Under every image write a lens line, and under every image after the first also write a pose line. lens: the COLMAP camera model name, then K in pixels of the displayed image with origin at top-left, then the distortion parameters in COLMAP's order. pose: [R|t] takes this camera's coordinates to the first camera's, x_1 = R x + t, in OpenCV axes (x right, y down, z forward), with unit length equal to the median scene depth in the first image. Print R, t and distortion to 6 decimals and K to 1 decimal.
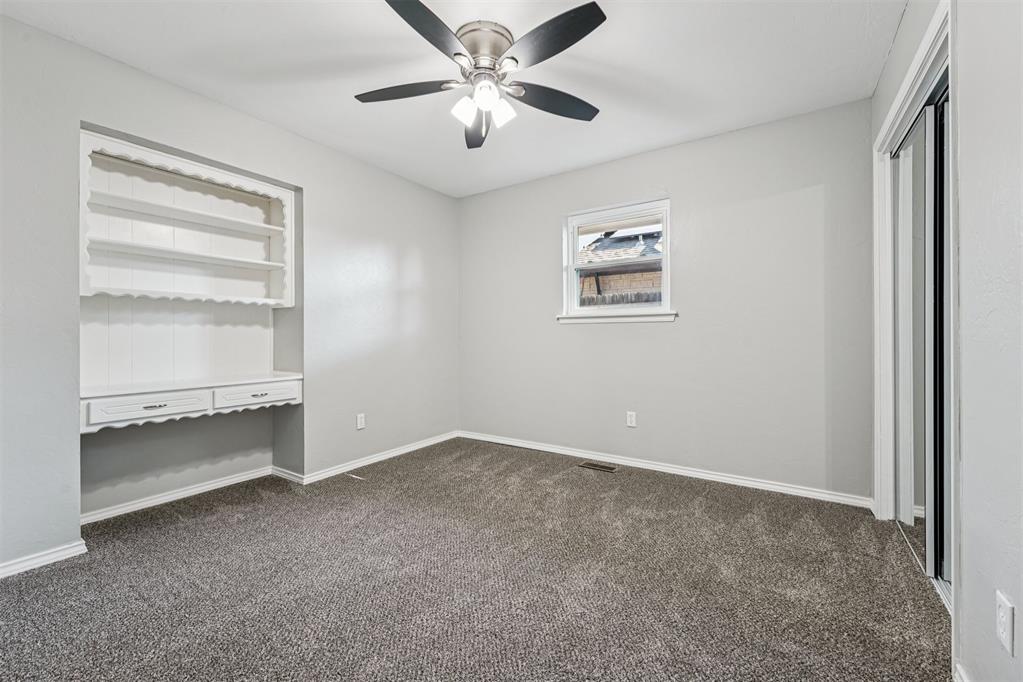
lens RADIAL K [[415.7, 0, 509.2], [0, 415.7, 335.5], [0, 0, 1]] dist [-0.000362, 0.000093]
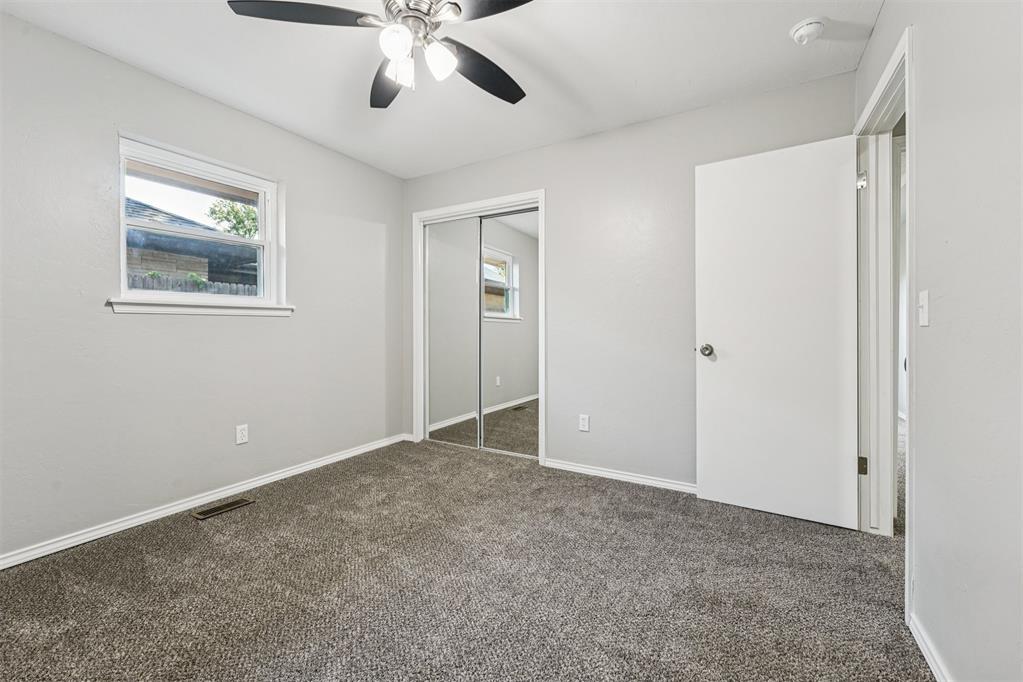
lens RADIAL K [[415.7, 0, 509.2], [0, 415.7, 335.5], [0, 0, 1]] dist [-0.000362, 0.000093]
pose [[-0.064389, -0.014323, 0.997822, -0.589481], [0.004336, 0.999884, 0.014633, -0.002473], [-0.997915, 0.005268, -0.064320, 0.562886]]
